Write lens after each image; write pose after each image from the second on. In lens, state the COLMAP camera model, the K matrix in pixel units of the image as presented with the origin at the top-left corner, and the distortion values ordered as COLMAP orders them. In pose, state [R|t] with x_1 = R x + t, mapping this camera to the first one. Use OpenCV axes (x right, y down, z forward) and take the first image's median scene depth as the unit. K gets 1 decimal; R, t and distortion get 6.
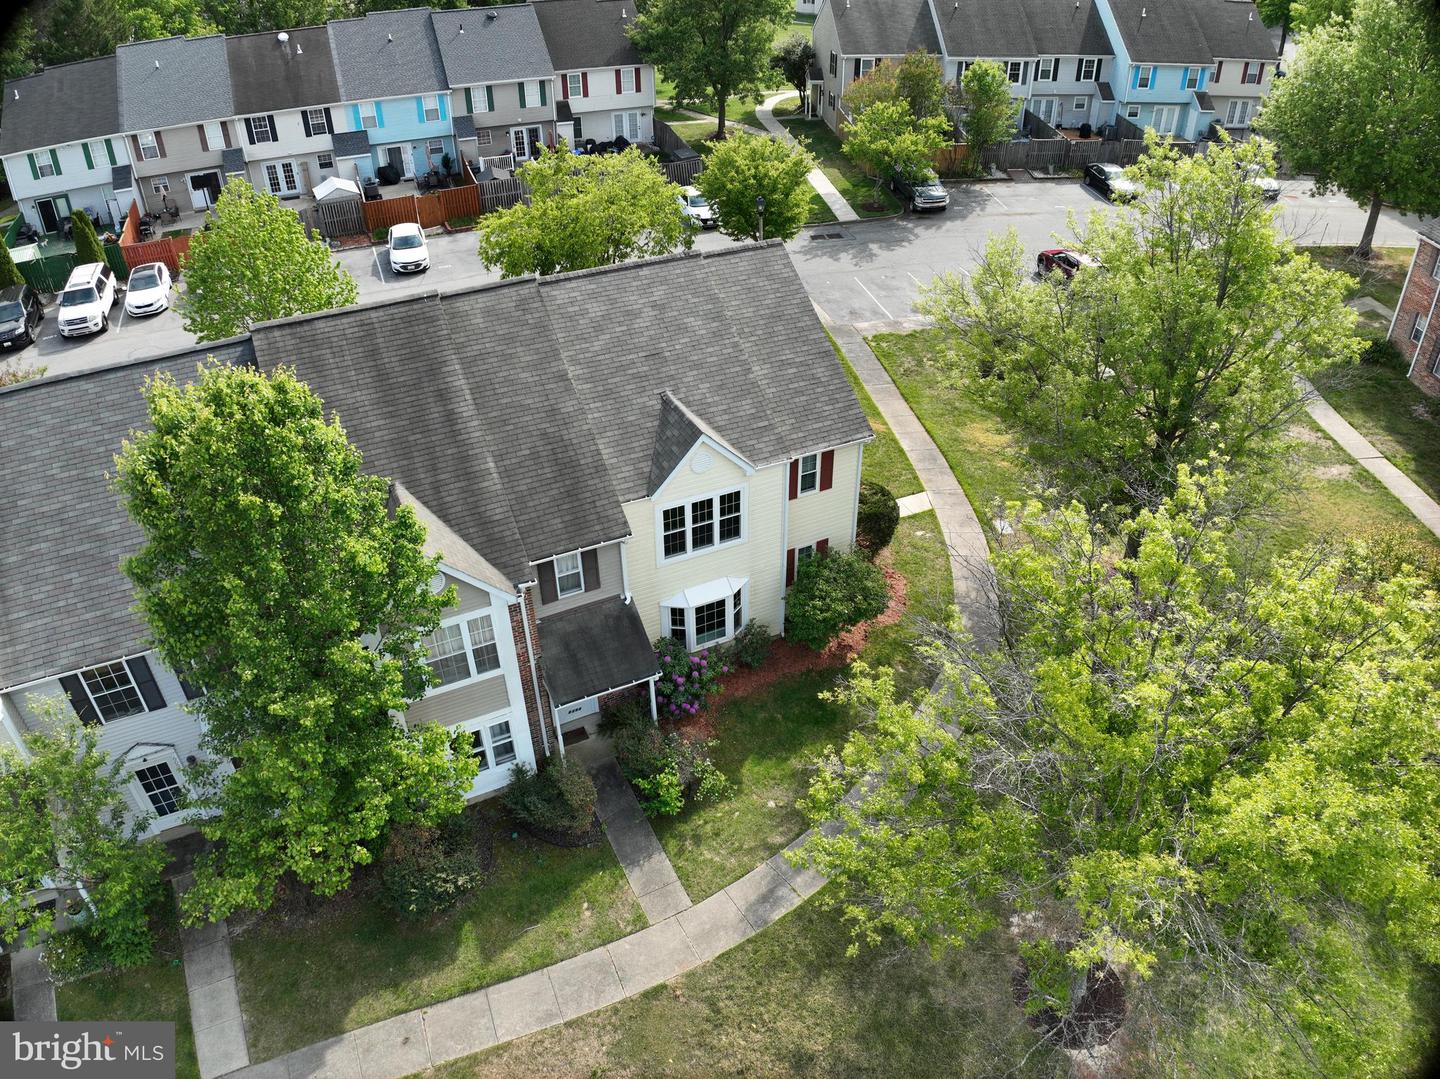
lens RADIAL K [[1015.2, 0, 731.7], [0, 1015.2, 538.2], [0, 0, 1]] dist [-0.097473, -0.023351]
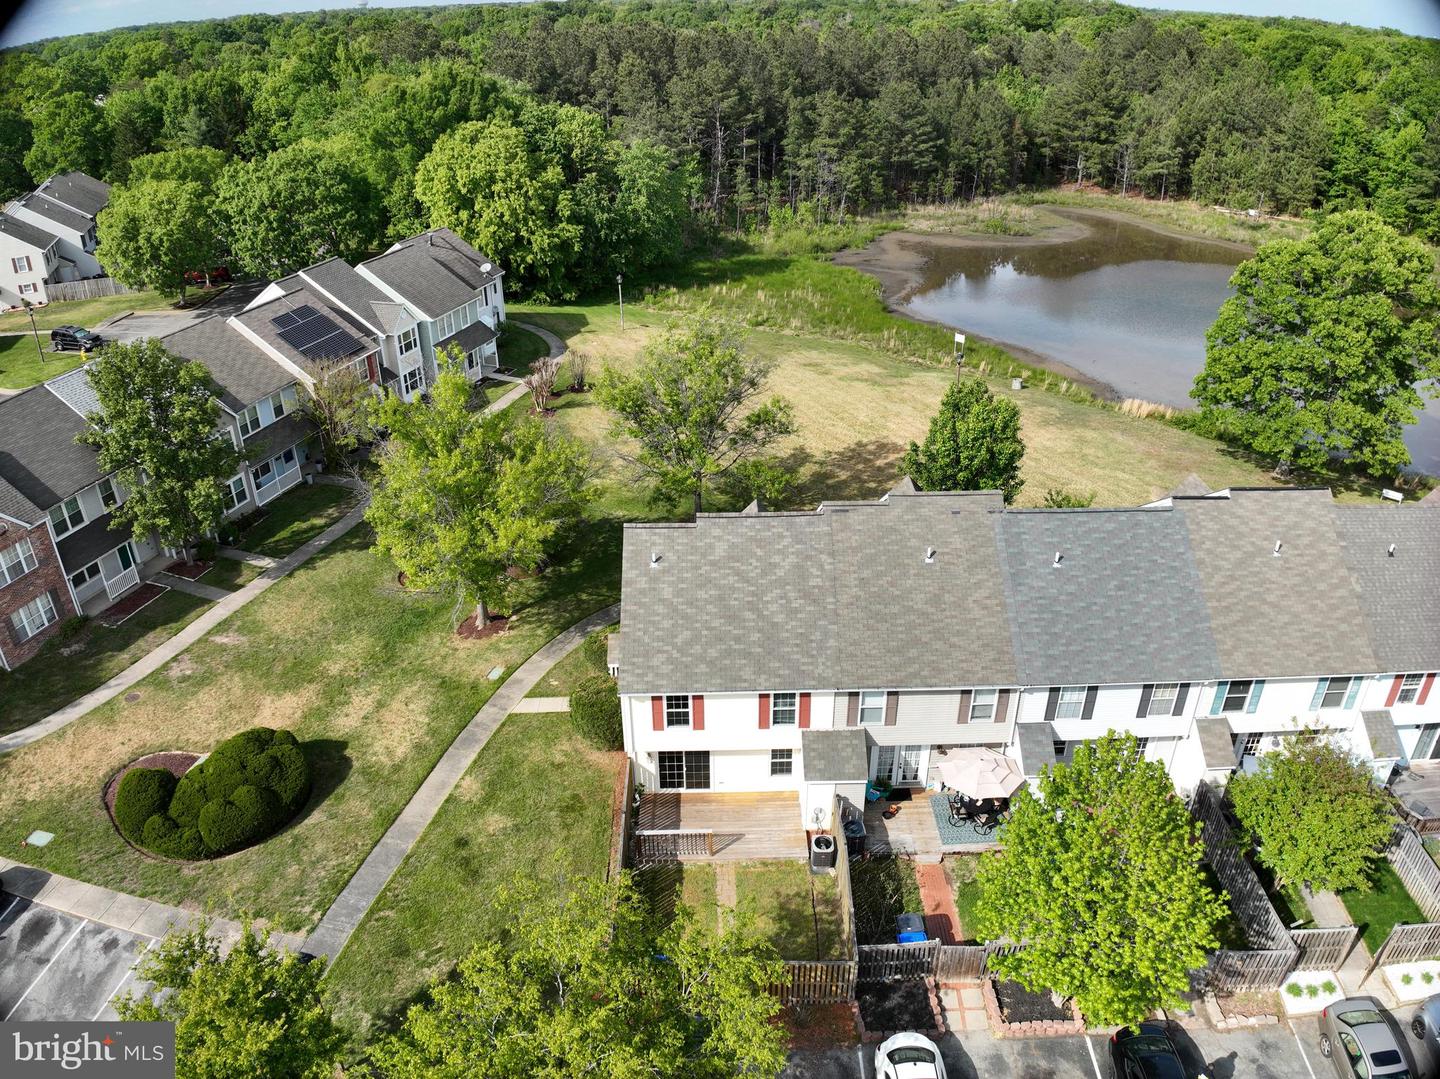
lens RADIAL K [[1015.2, 0, 731.0], [0, 1015.2, 536.1], [0, 0, 1]] dist [-0.097473, -0.023351]
pose [[-0.908353, -0.194375, 0.370287, -0.474644], [0.250317, 0.456592, 0.853736, -1.154395], [-0.335015, 0.868183, -0.366092, 1.216047]]
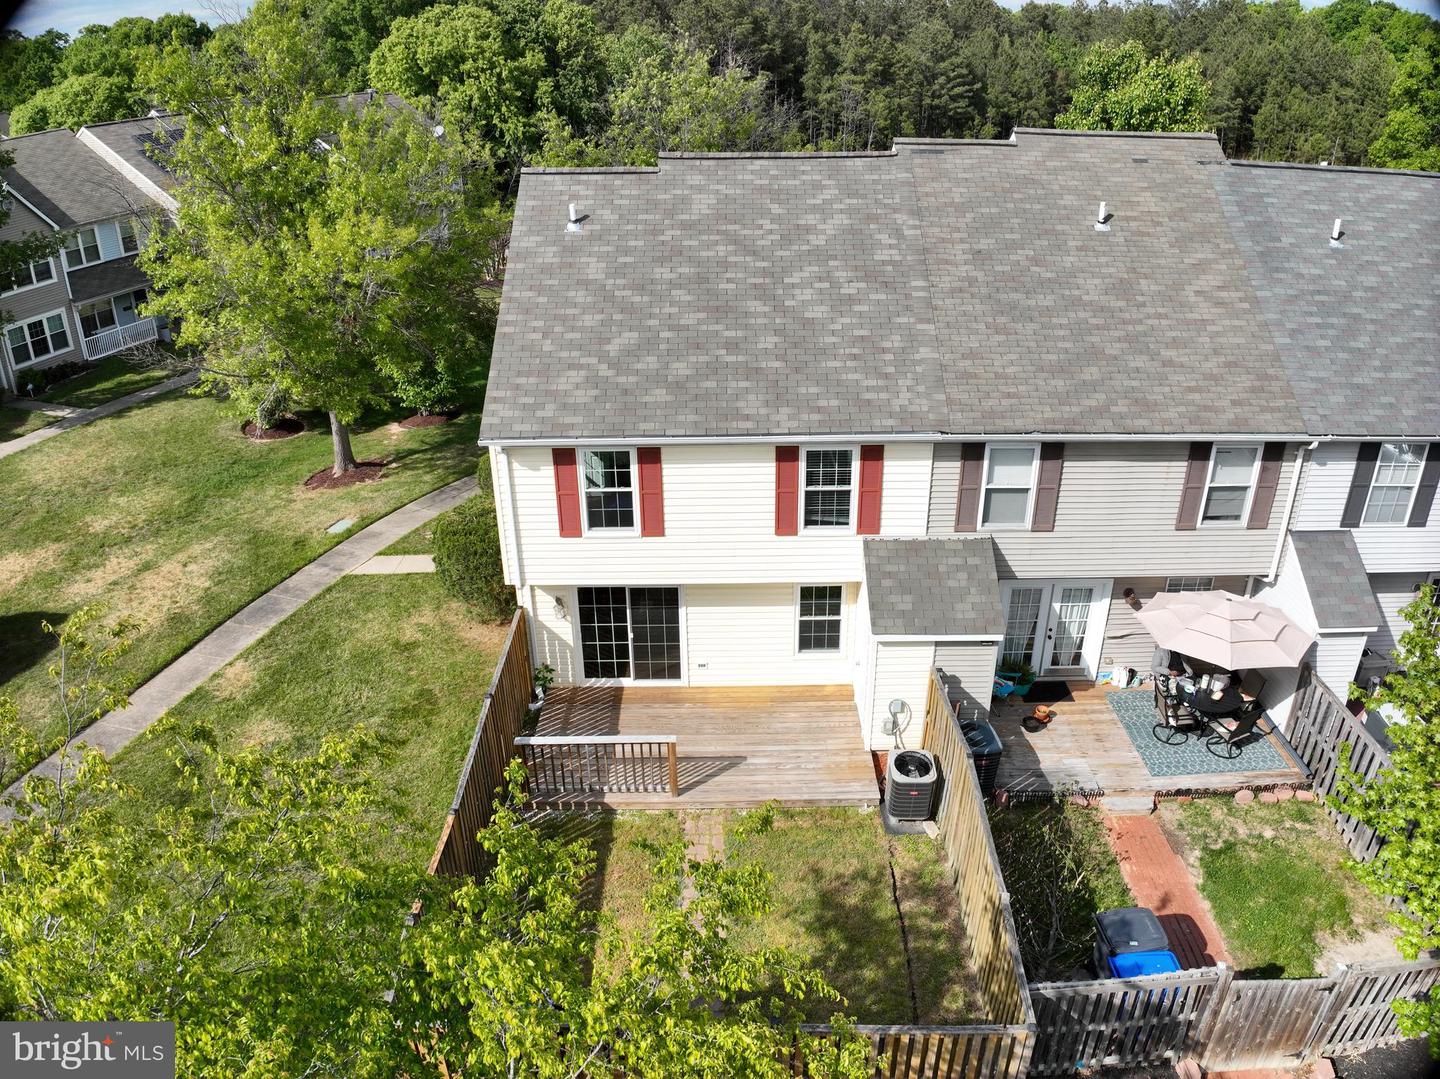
lens RADIAL K [[1015.2, 0, 731.3], [0, 1015.2, 536.3], [0, 0, 1]] dist [-0.097473, -0.023351]
pose [[-0.901877, -0.181952, 0.391806, -0.332668], [0.260250, 0.495069, 0.828962, -0.591846], [-0.344802, 0.849588, -0.399138, 1.209684]]
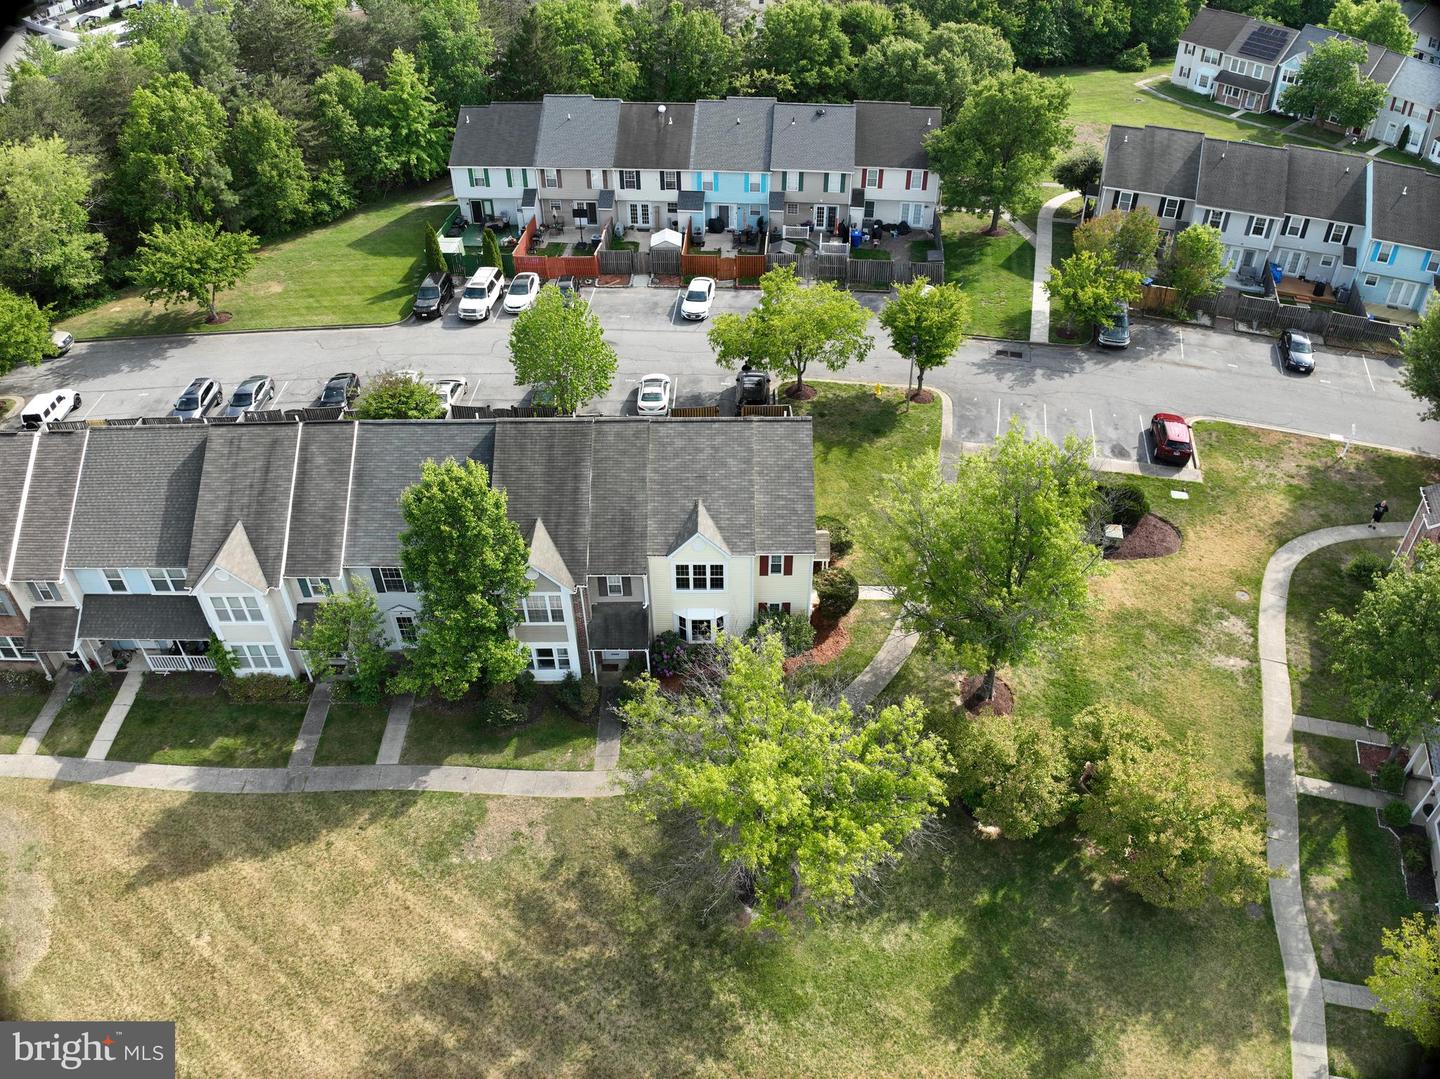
lens RADIAL K [[1015.2, 0, 729.2], [0, 1015.2, 540.4], [0, 0, 1]] dist [-0.097473, -0.023351]
pose [[0.901040, 0.274175, -0.336088, 0.446413], [-0.253694, 0.961640, 0.104346, -0.204748], [0.351805, -0.008756, 0.936033, -0.481872]]
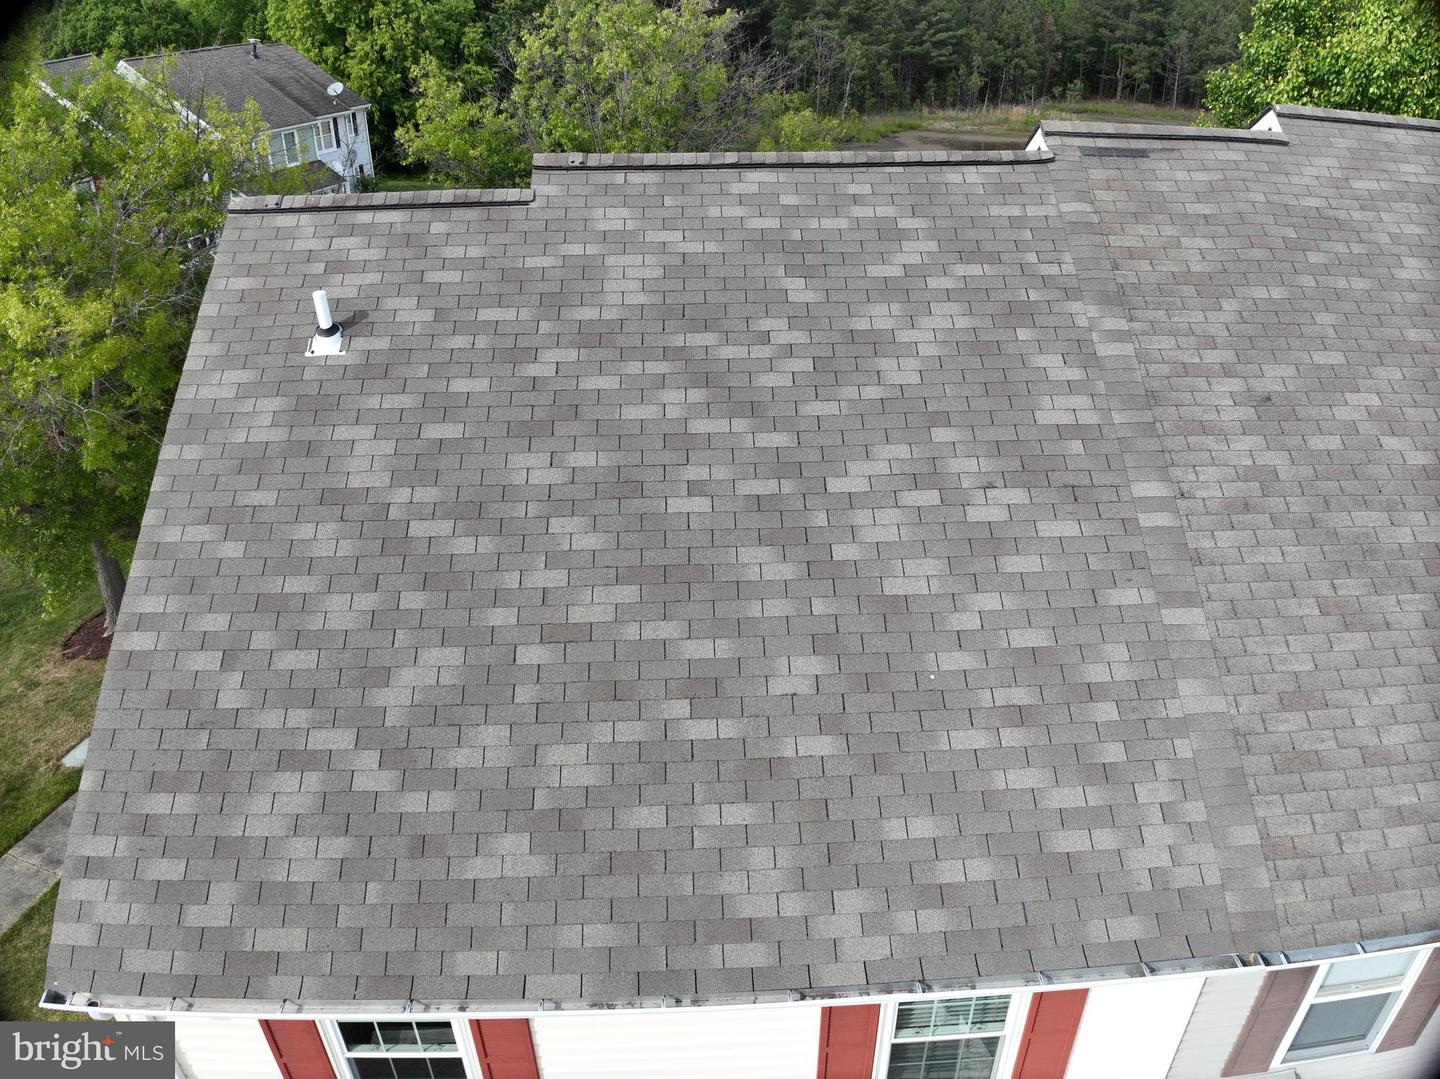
lens RADIAL K [[1015.2, 0, 731.9], [0, 1015.2, 535.7], [0, 0, 1]] dist [-0.097473, -0.023351]
pose [[-0.916879, -0.184262, 0.354091, -0.185368], [0.240177, 0.453864, 0.858092, -0.398379], [-0.318824, 0.871811, -0.371883, 0.970736]]
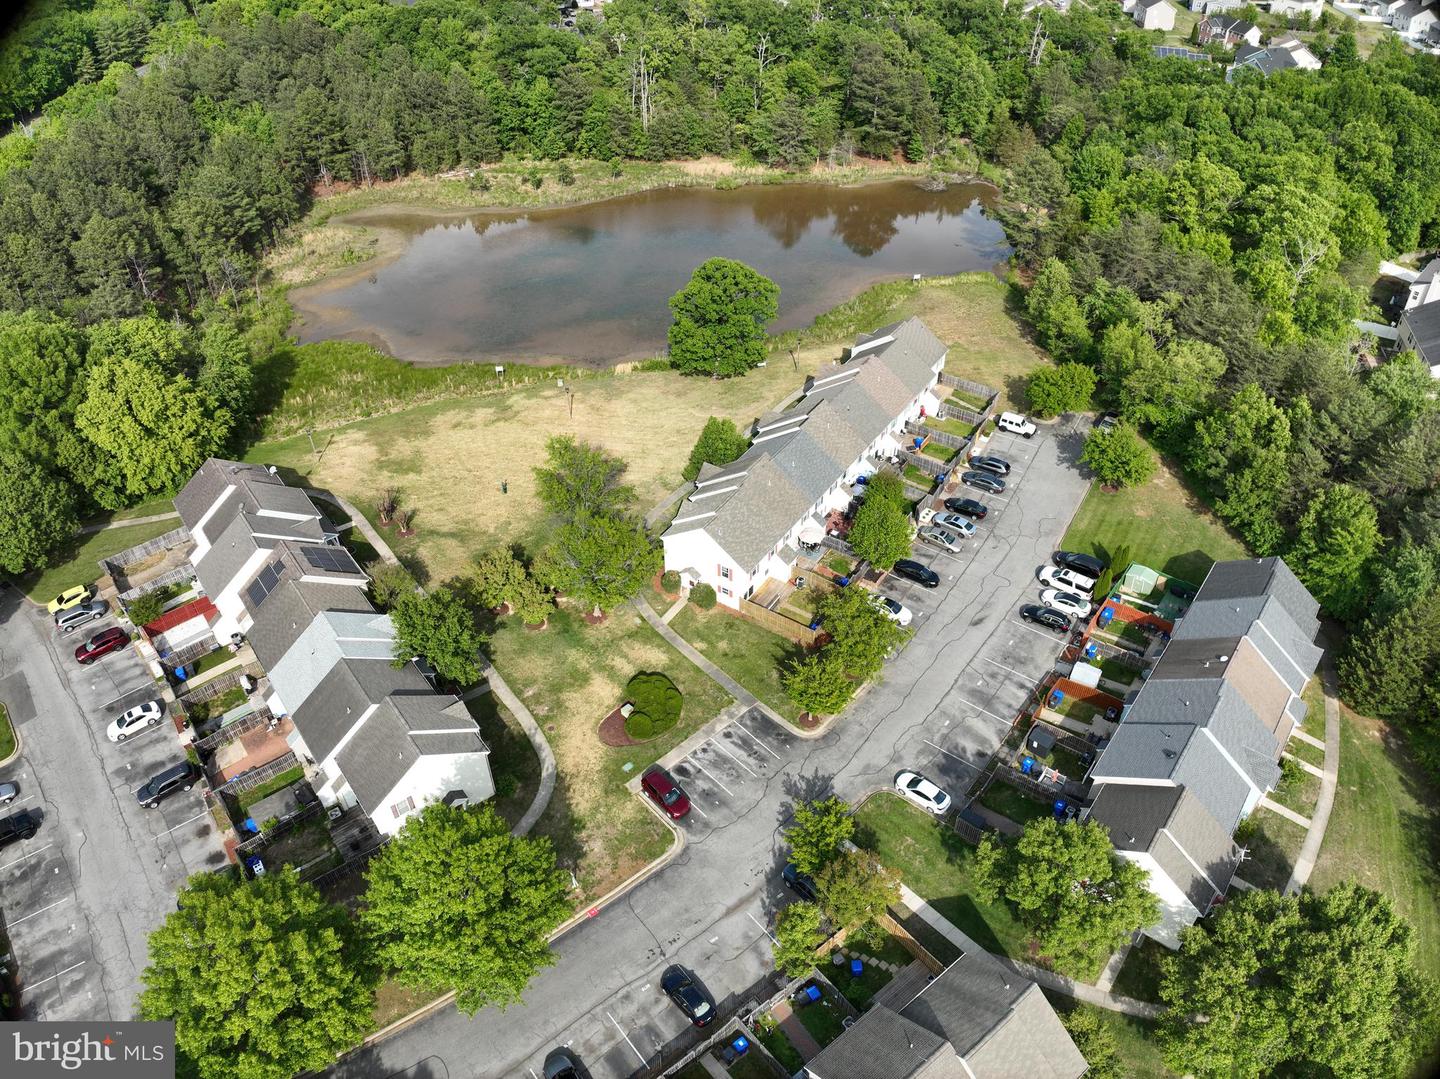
lens RADIAL K [[1015.2, 0, 726.3], [0, 1015.2, 537.6], [0, 0, 1]] dist [-0.097473, -0.023351]
pose [[-0.854901, 0.334915, -0.396202, 1.181115], [-0.295778, 0.312771, 0.902602, -2.980404], [0.426216, 0.888823, -0.168327, 1.403772]]
